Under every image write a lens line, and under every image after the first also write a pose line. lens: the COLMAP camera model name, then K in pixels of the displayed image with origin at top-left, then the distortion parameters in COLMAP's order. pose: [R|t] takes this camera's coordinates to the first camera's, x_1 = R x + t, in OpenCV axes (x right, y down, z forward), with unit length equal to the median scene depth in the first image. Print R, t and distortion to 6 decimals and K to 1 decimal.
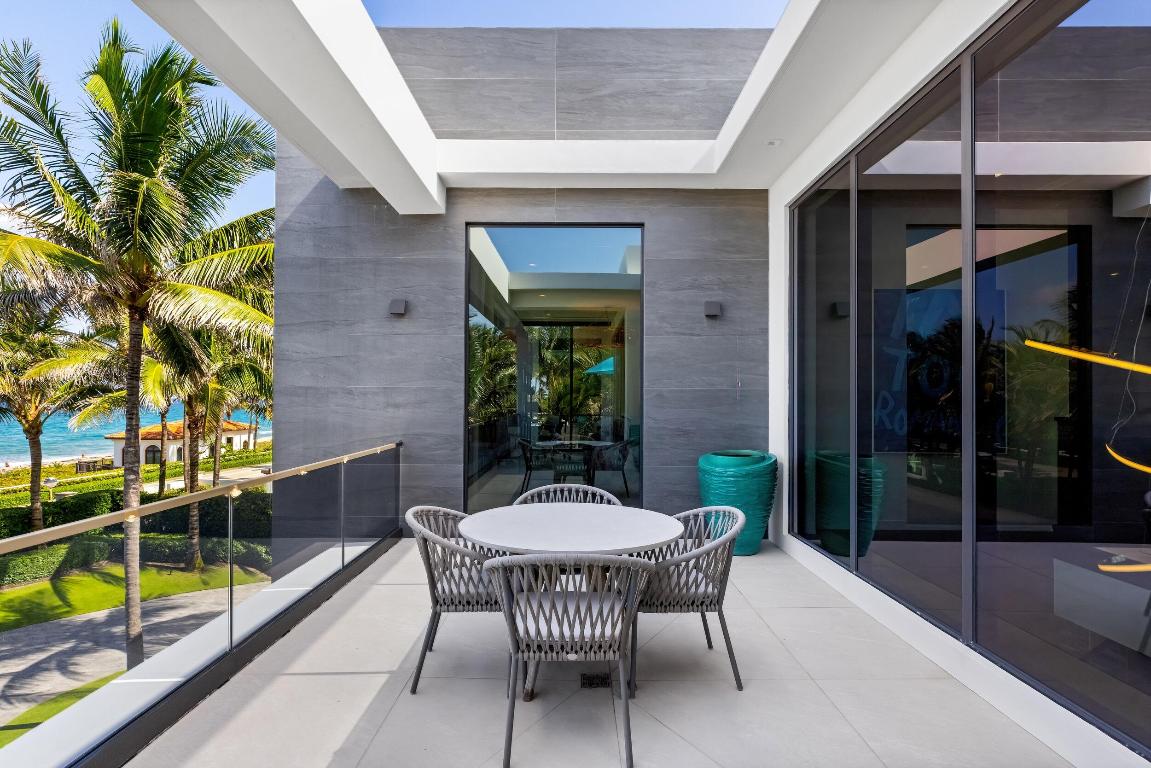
lens RADIAL K [[592.7, 0, 576.1], [0, 592.7, 399.1], [0, 0, 1]] dist [-0.002100, -0.000666]
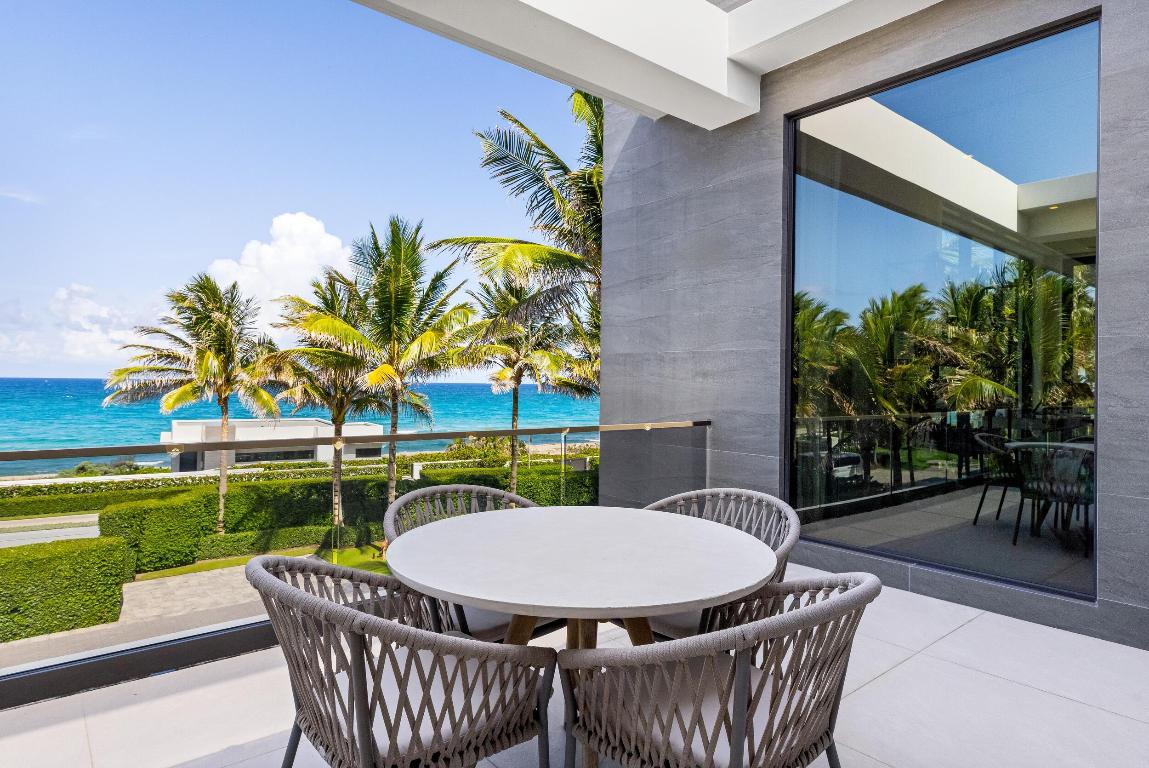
lens RADIAL K [[658.6, 0, 574.5], [0, 658.6, 384.0], [0, 0, 1]] dist [0.001472, 0.001562]
pose [[0.639716, 0.006403, -0.768584, 0.260328], [-0.013567, 0.999904, -0.002963, 0.028830], [0.768491, 0.012322, 0.639742, 0.306118]]
